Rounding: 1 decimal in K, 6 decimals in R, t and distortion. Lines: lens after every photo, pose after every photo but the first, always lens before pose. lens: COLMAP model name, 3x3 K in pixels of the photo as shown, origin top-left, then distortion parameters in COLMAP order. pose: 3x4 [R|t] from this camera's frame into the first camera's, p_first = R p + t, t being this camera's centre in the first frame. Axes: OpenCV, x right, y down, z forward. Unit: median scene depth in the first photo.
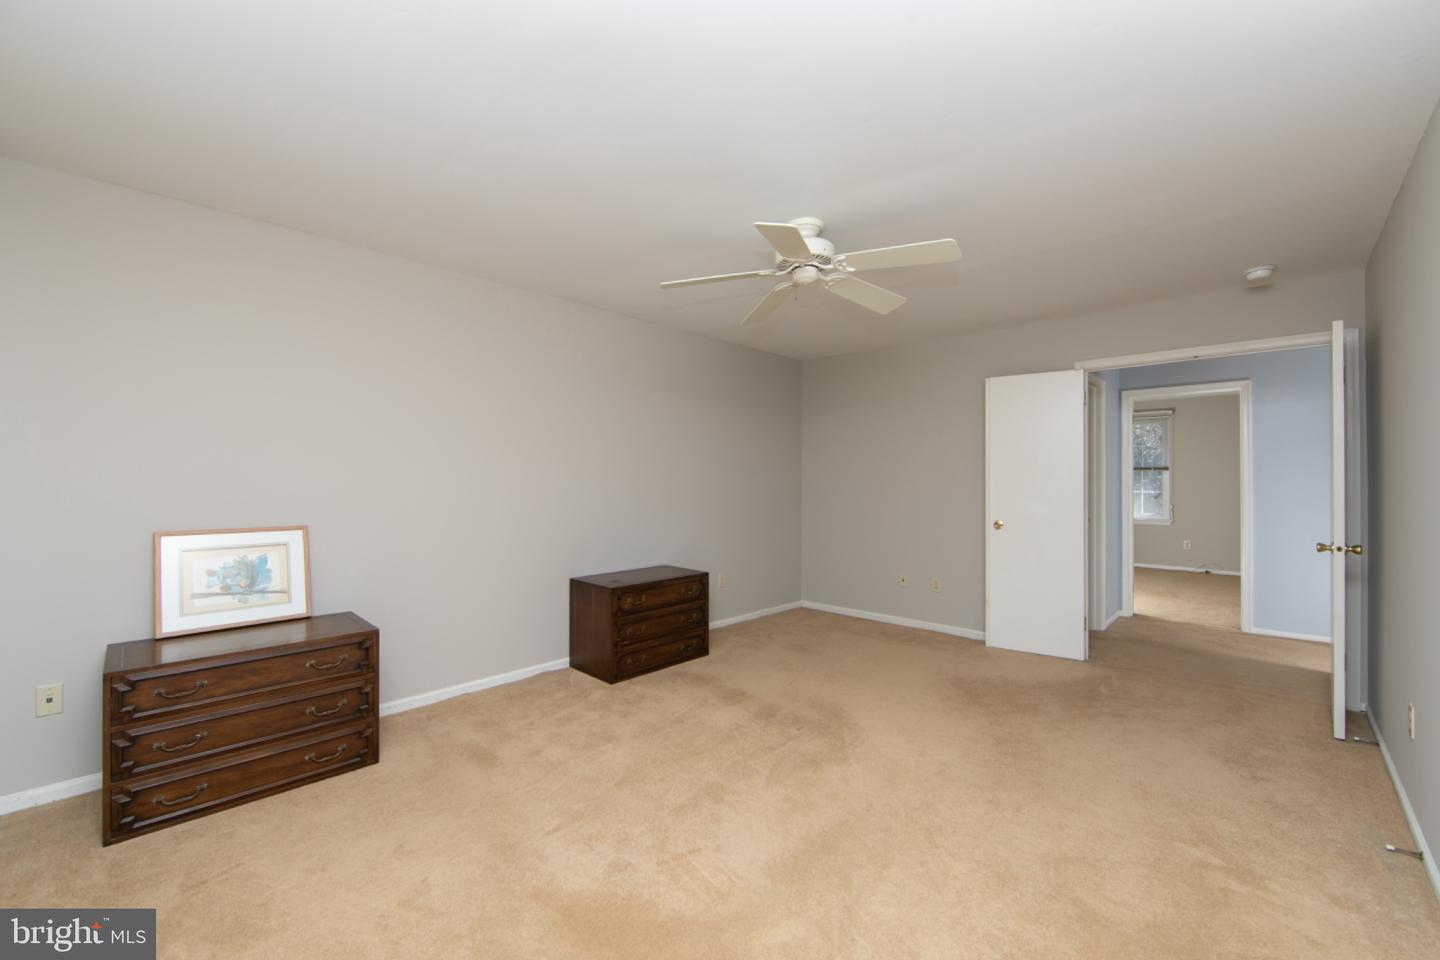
lens RADIAL K [[572.1, 0, 728.7], [0, 572.1, 480.1], [0, 0, 1]] dist [0.000799, 0.000027]
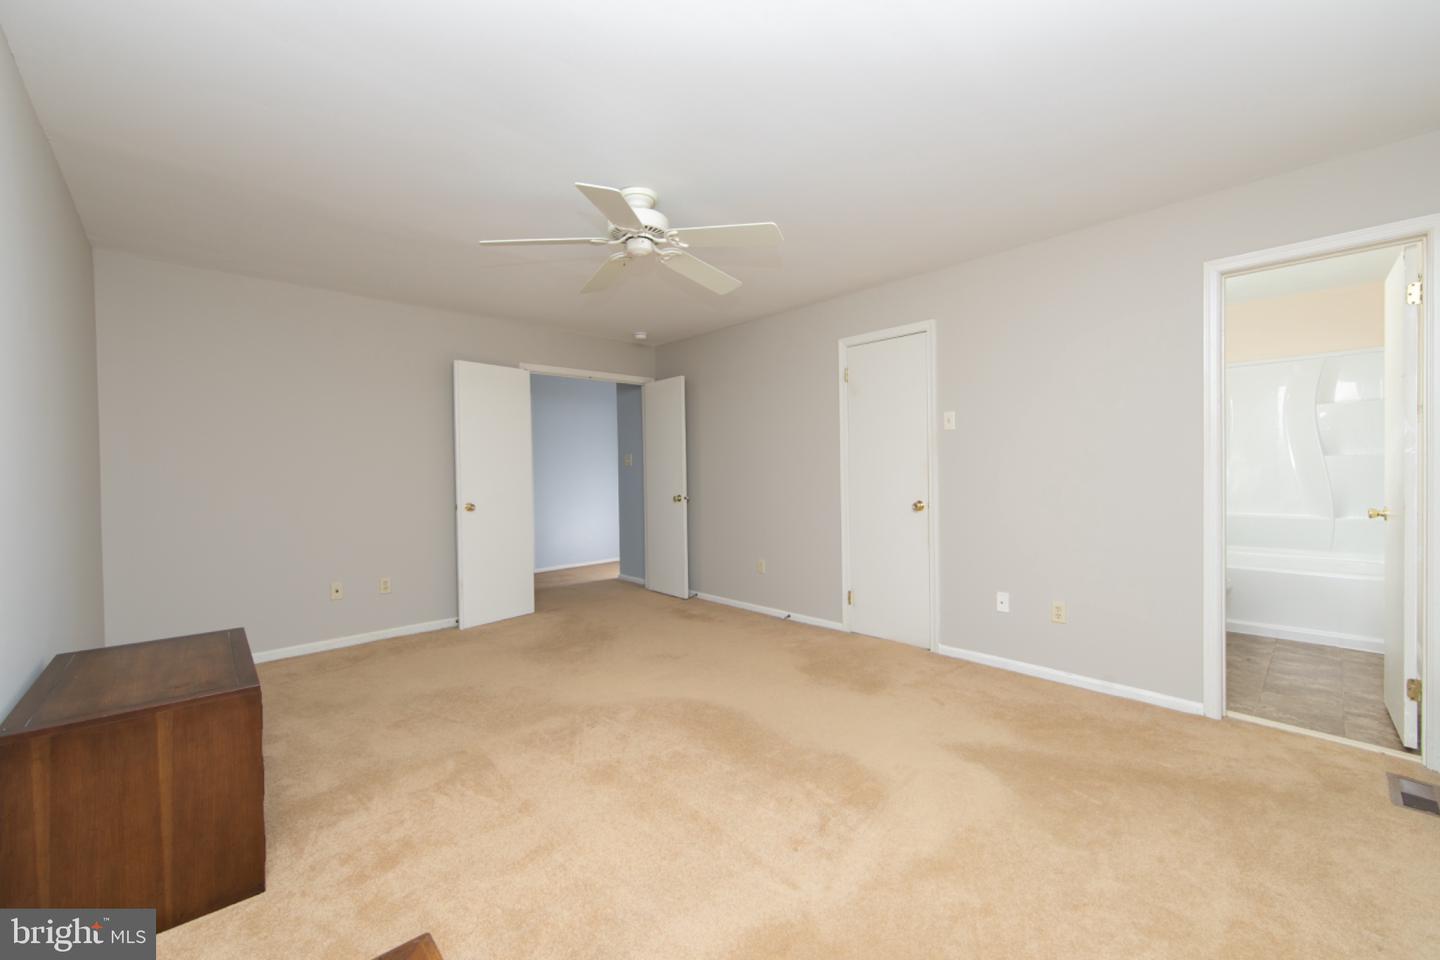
lens RADIAL K [[572.1, 0, 728.7], [0, 572.1, 480.1], [0, 0, 1]] dist [0.000799, 0.000027]
pose [[0.062823, -0.019070, 0.997842, -0.604039], [0.015832, 0.999711, 0.018109, 0.022884], [-0.997899, 0.014660, 0.063107, 0.558362]]
